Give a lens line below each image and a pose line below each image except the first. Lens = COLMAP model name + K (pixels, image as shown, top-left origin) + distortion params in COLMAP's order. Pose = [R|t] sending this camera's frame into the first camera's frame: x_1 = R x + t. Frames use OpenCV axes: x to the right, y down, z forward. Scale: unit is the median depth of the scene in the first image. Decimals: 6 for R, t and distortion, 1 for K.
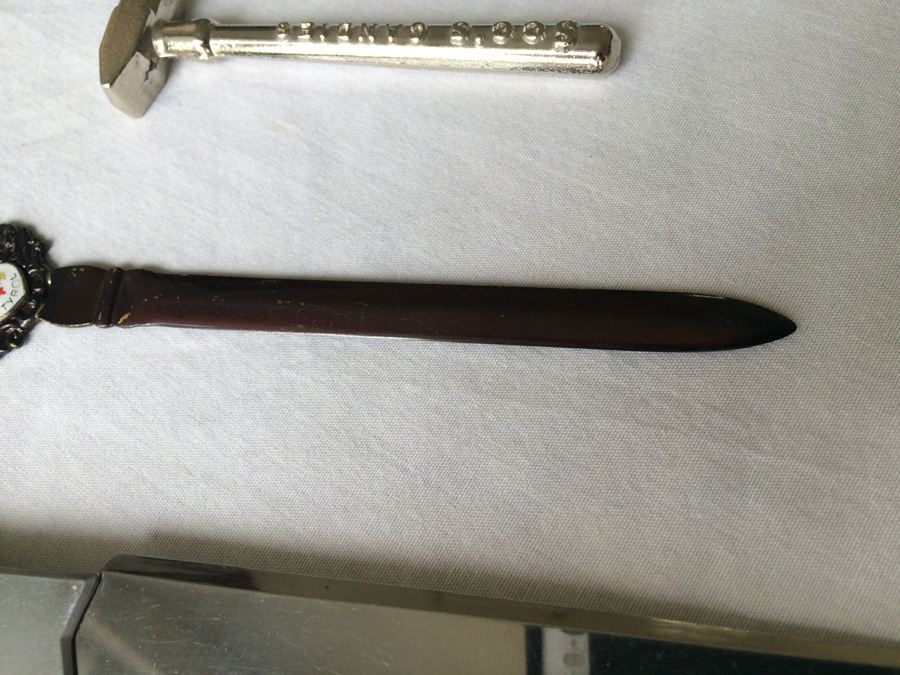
lens RADIAL K [[759.8, 0, 446.2], [0, 759.8, 339.4], [0, 0, 1]] dist [0.049596, -0.108380]
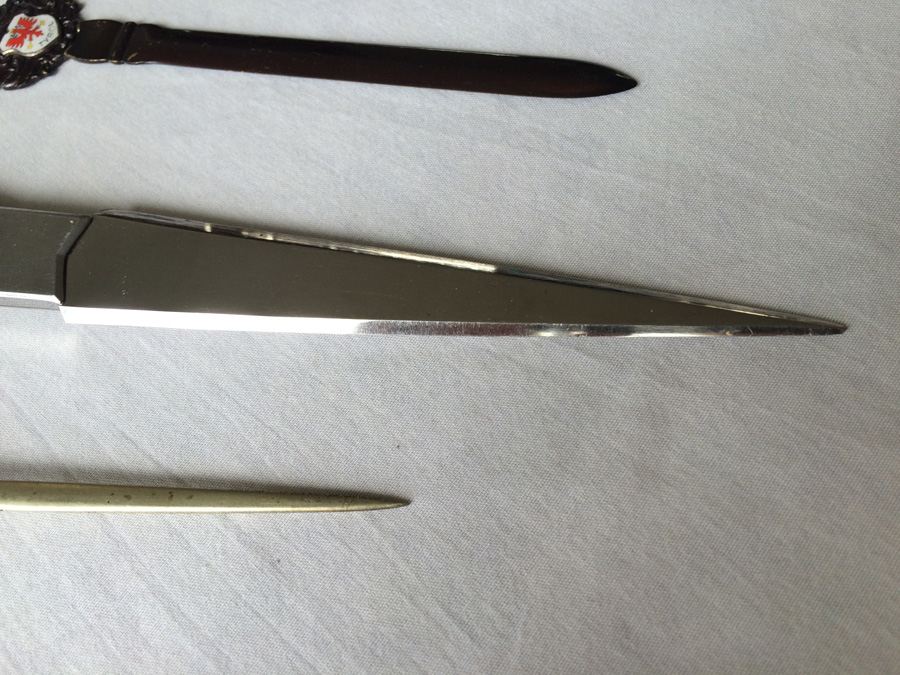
lens RADIAL K [[759.8, 0, 450.7], [0, 759.8, 338.8], [0, 0, 1]] dist [0.049596, -0.108380]
pose [[0.994441, 0.104968, -0.008309, 0.166351], [-0.105025, 0.994447, -0.006737, 0.391019], [0.007556, 0.007572, 0.999943, -0.266352]]
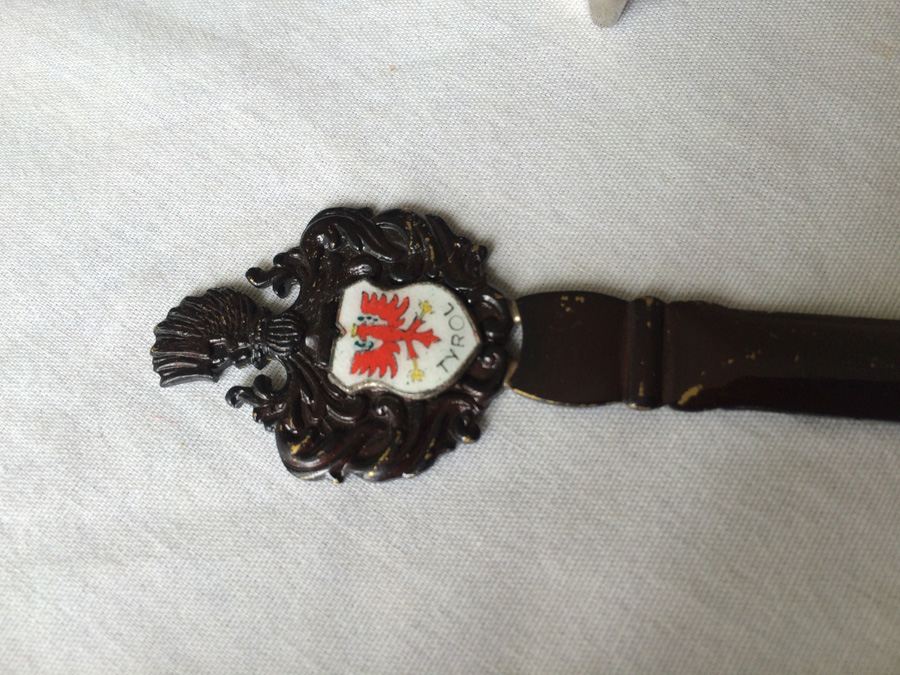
lens RADIAL K [[759.8, 0, 451.6], [0, 759.8, 338.4], [0, 0, 1]] dist [0.049596, -0.108380]
pose [[0.998541, 0.008894, 0.053270, -0.613897], [-0.011539, 0.998705, 0.049549, -0.091472], [-0.052760, -0.050091, 0.997350, 0.469585]]
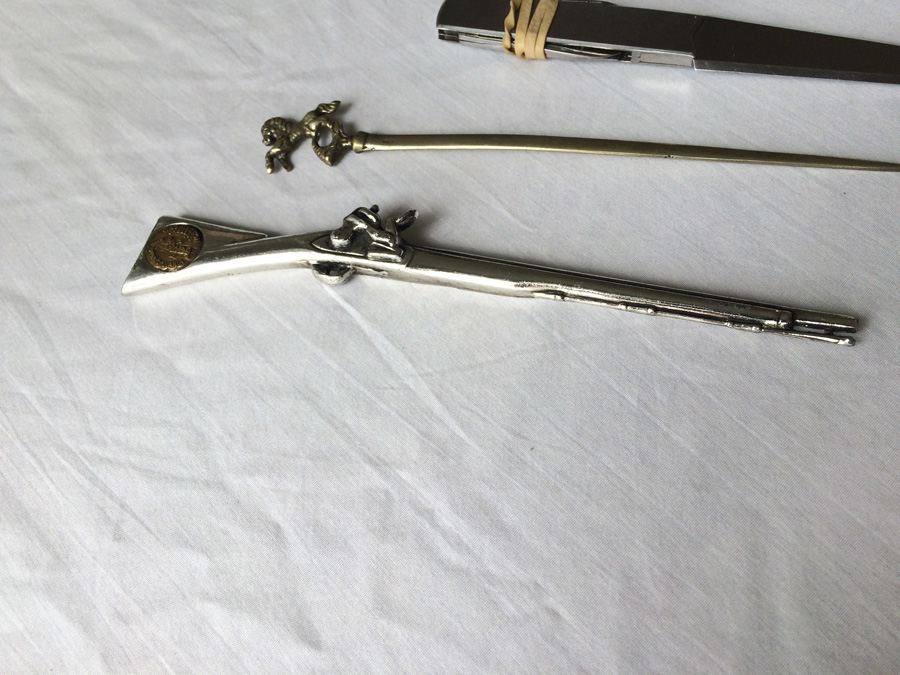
lens RADIAL K [[759.8, 0, 443.1], [0, 759.8, 332.8], [0, 0, 1]] dist [0.049596, -0.108380]
pose [[0.966614, 0.225203, -0.122234, -0.605334], [-0.233638, 0.970499, -0.059544, 1.286950], [0.105218, 0.086115, 0.990714, -1.028824]]
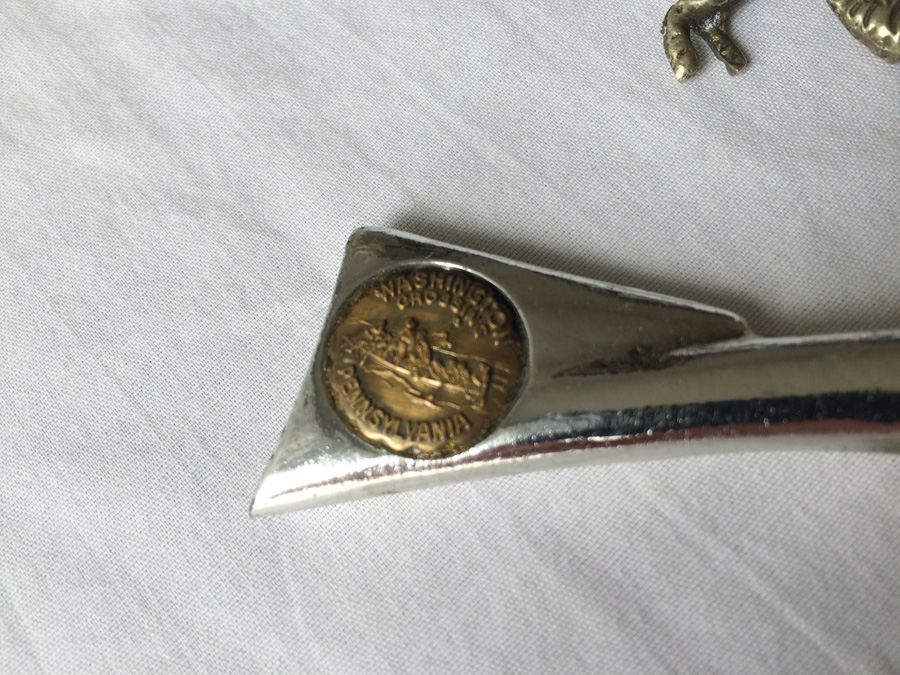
lens RADIAL K [[759.8, 0, 451.0], [0, 759.8, 332.1], [0, 0, 1]] dist [0.049596, -0.108380]
pose [[0.964171, 0.252066, -0.082692, -1.448592], [-0.241850, 0.963299, 0.116459, 1.042450], [0.109013, -0.092288, 0.989747, 0.193164]]
